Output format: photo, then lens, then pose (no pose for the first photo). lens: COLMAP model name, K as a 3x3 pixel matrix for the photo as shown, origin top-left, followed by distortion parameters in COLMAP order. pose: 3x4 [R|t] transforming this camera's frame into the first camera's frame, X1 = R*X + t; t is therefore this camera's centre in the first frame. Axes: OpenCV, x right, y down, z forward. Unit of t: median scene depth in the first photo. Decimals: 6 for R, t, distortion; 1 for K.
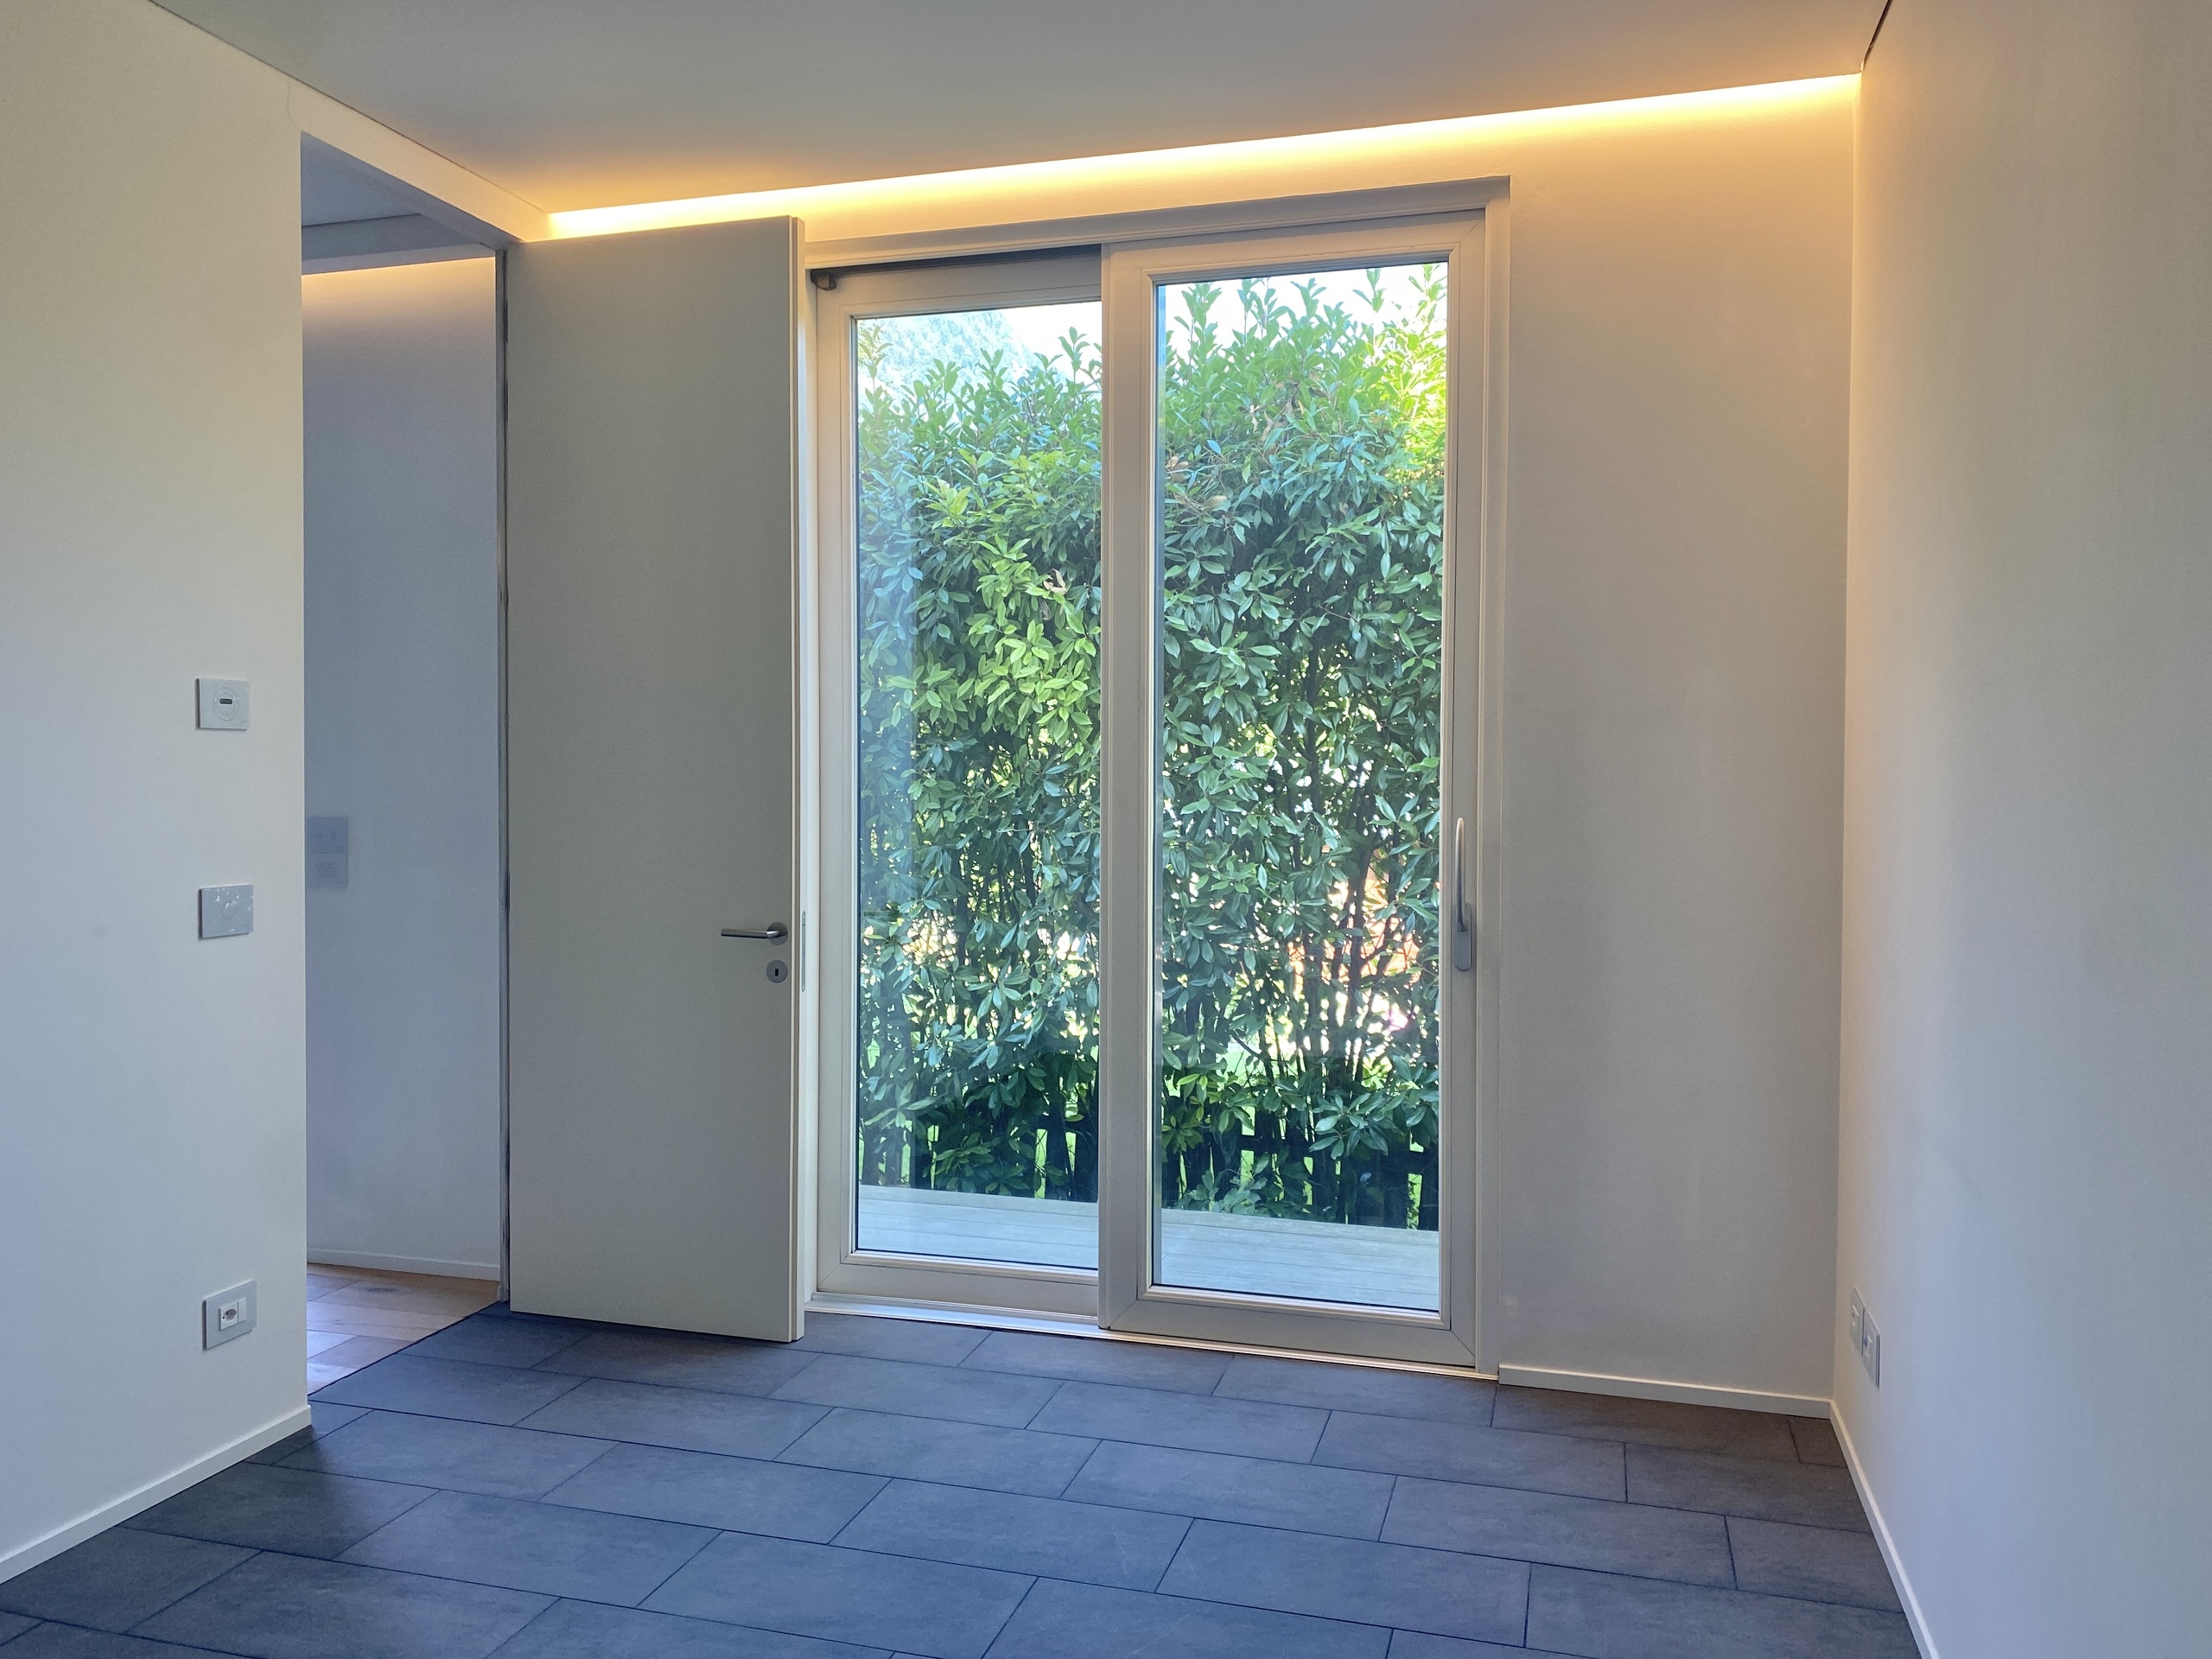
lens RADIAL K [[1681.2, 0, 1104.8], [0, 1681.2, 827.9], [0, 0, 1]] dist [0.017310, -0.010534]
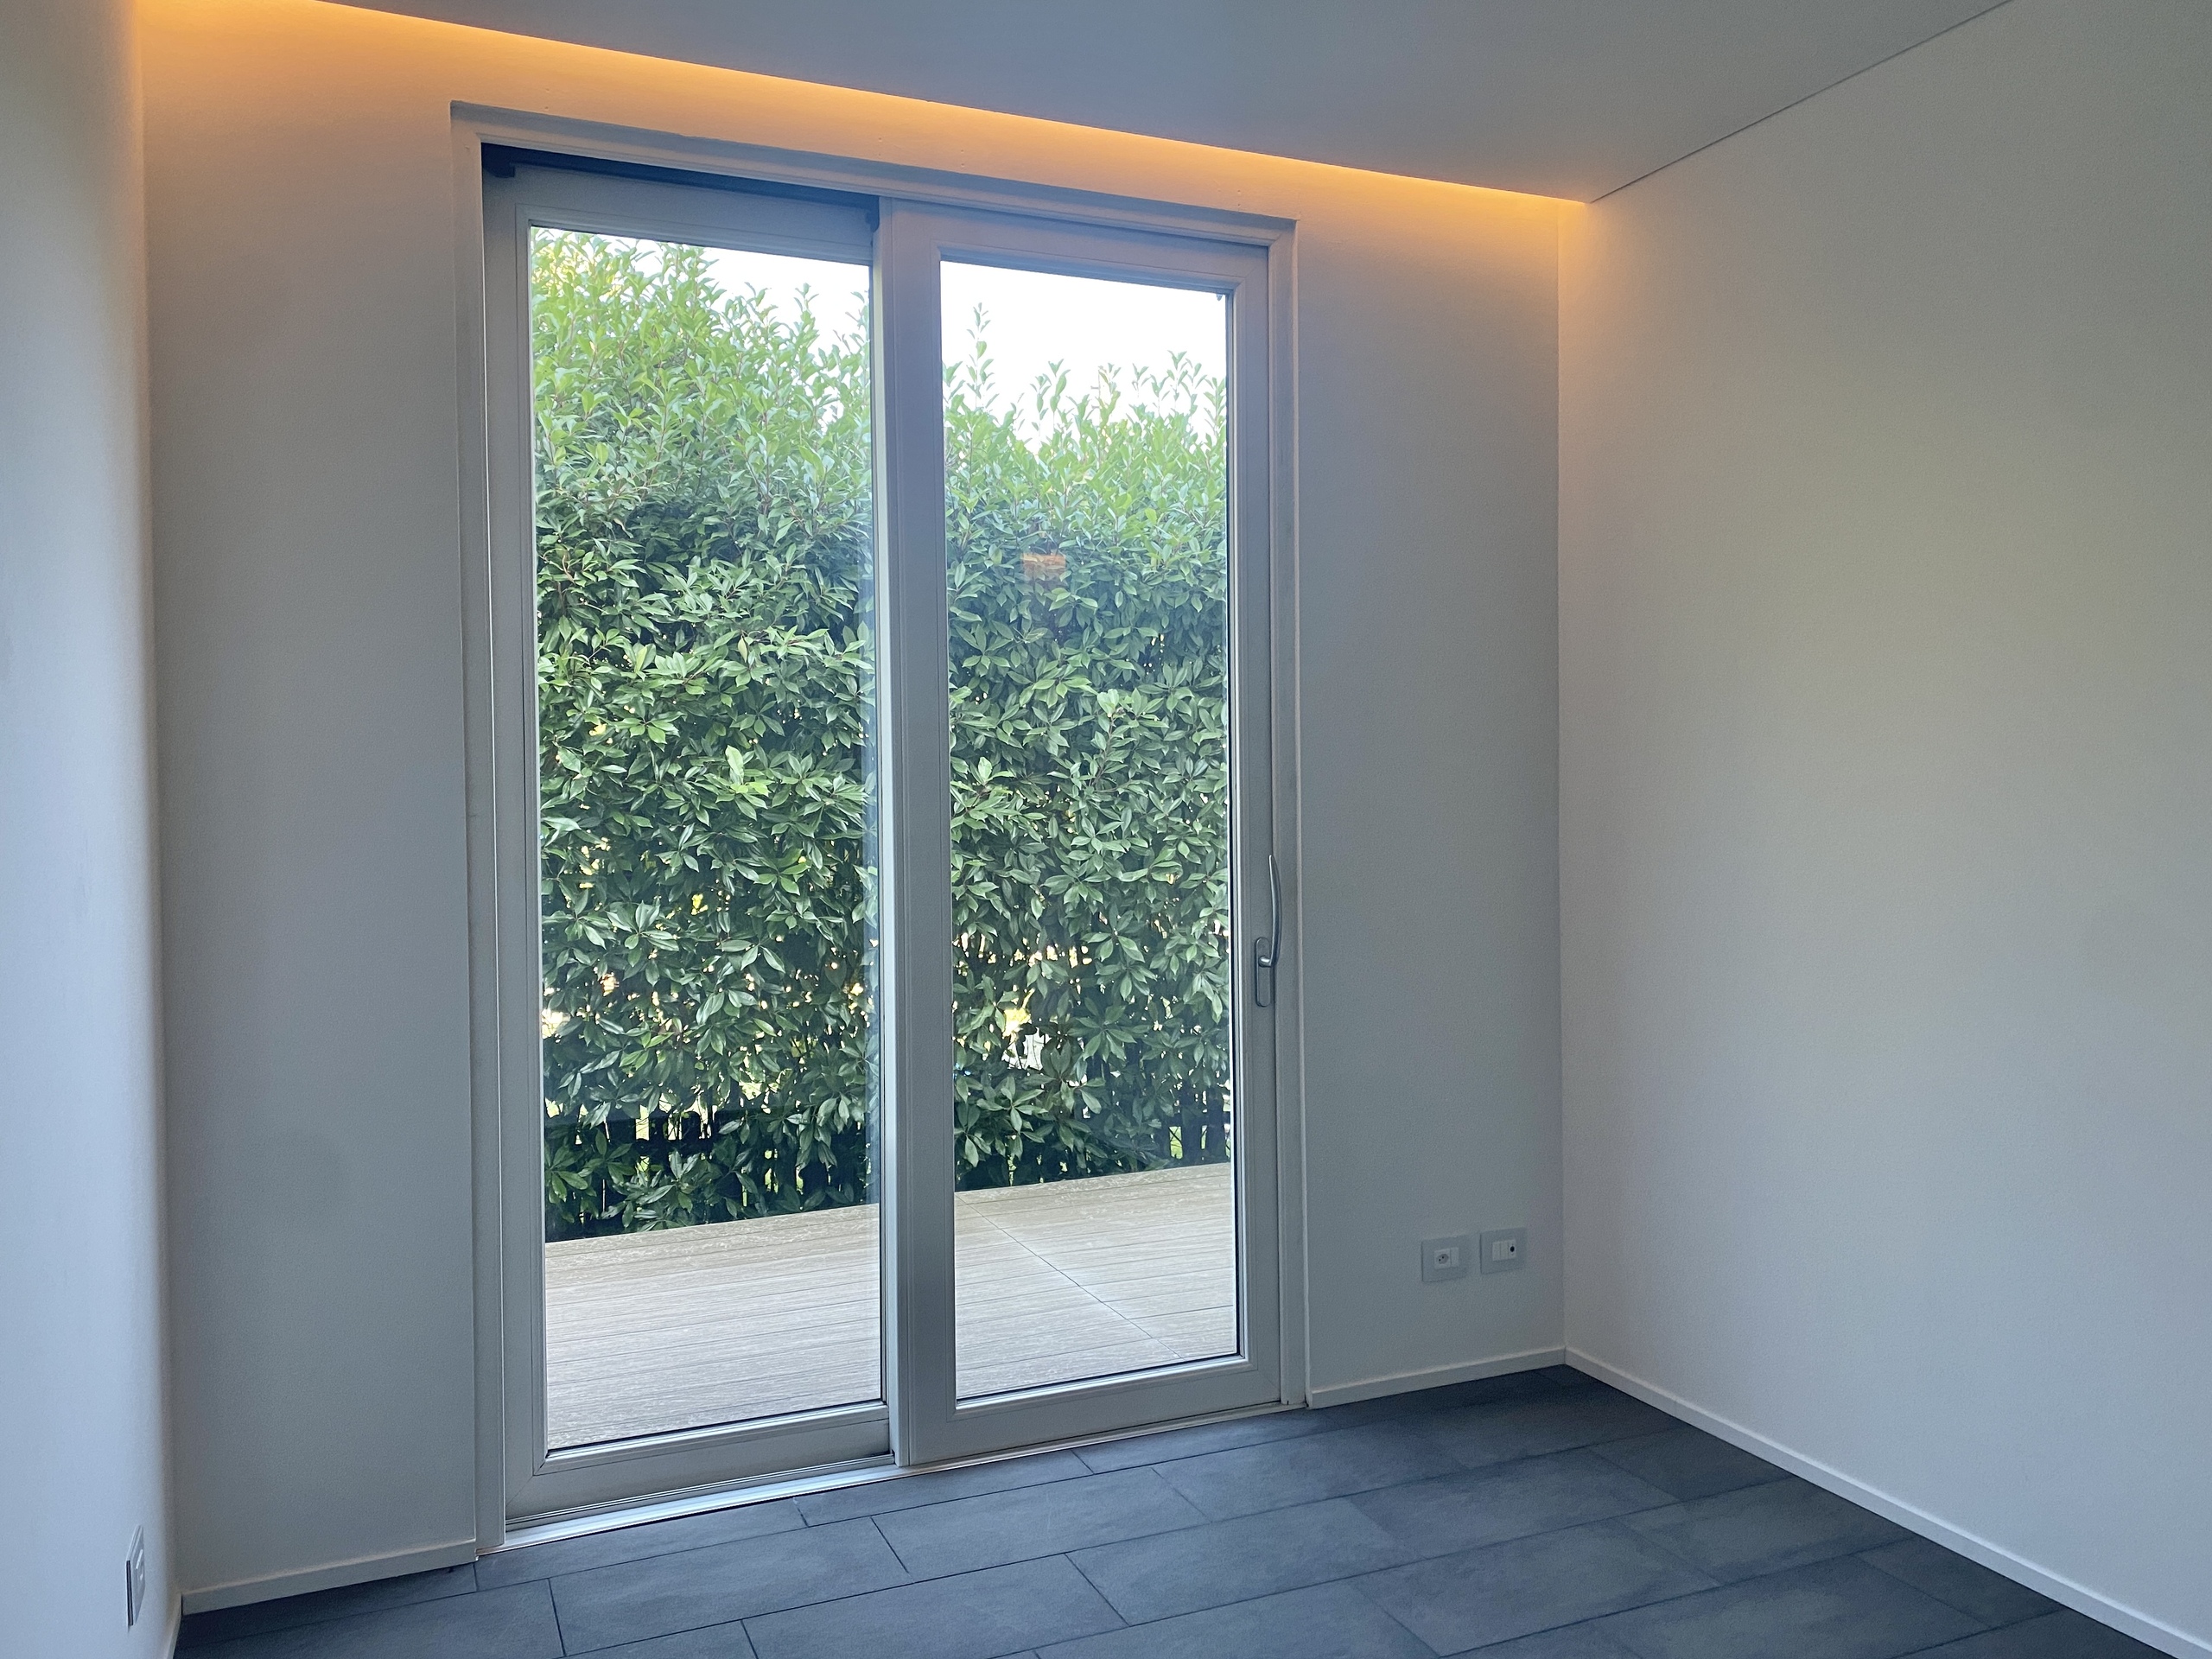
lens RADIAL K [[1681.2, 0, 1109.6], [0, 1681.2, 825.6], [0, 0, 1]] dist [0.017310, -0.010534]
pose [[0.771807, -0.028617, 0.635212, -0.469183], [0.033972, 0.999416, 0.003747, -0.028216], [-0.634948, 0.018687, 0.772329, 0.273015]]
